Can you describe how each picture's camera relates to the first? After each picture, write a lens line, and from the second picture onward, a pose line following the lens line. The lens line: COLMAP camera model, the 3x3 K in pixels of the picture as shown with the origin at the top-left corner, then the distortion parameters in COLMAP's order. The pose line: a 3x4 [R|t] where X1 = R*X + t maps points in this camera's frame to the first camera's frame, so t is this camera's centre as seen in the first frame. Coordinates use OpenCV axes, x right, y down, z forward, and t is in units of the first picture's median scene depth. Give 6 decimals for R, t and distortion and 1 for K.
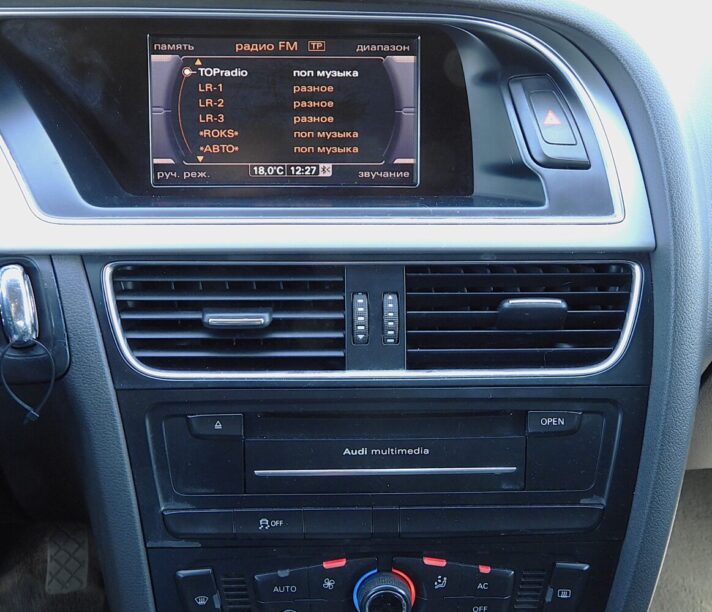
lens RADIAL K [[1009.0, 0, 356.0], [0, 1009.0, 306.0], [0, 0, 1]] dist [0.007971, -0.021881]
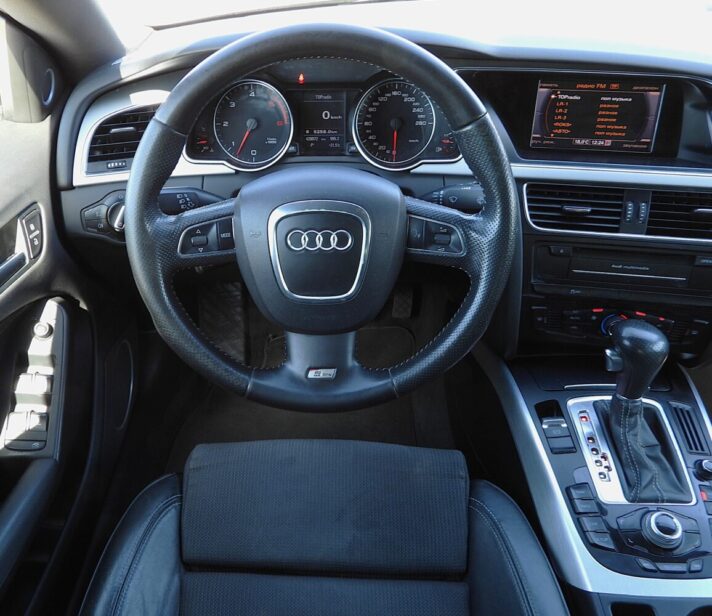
lens RADIAL K [[585.3, 0, 356.0], [0, 585.3, 308.0], [0, 0, 1]] dist [-0.003374, -0.002662]
pose [[0.977018, 0.101235, -0.187582, -0.333738], [-0.059184, 0.974257, 0.217532, -0.028360], [0.204774, -0.201431, 0.957859, -0.502195]]
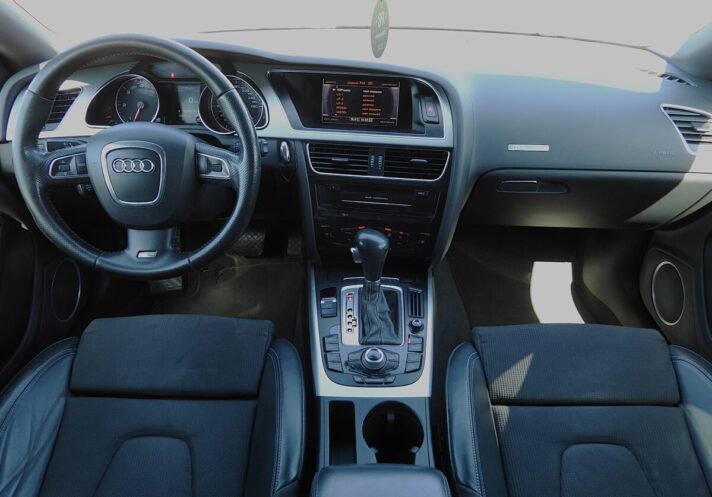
lens RADIAL K [[458.9, 0, 354.2], [0, 458.9, 254.6], [0, 0, 1]] dist [-0.006138, -0.001619]
pose [[0.983964, 0.097024, -0.149671, 0.218353], [-0.070831, 0.982661, 0.171350, 0.061566], [0.163701, -0.158000, 0.973775, -0.701348]]
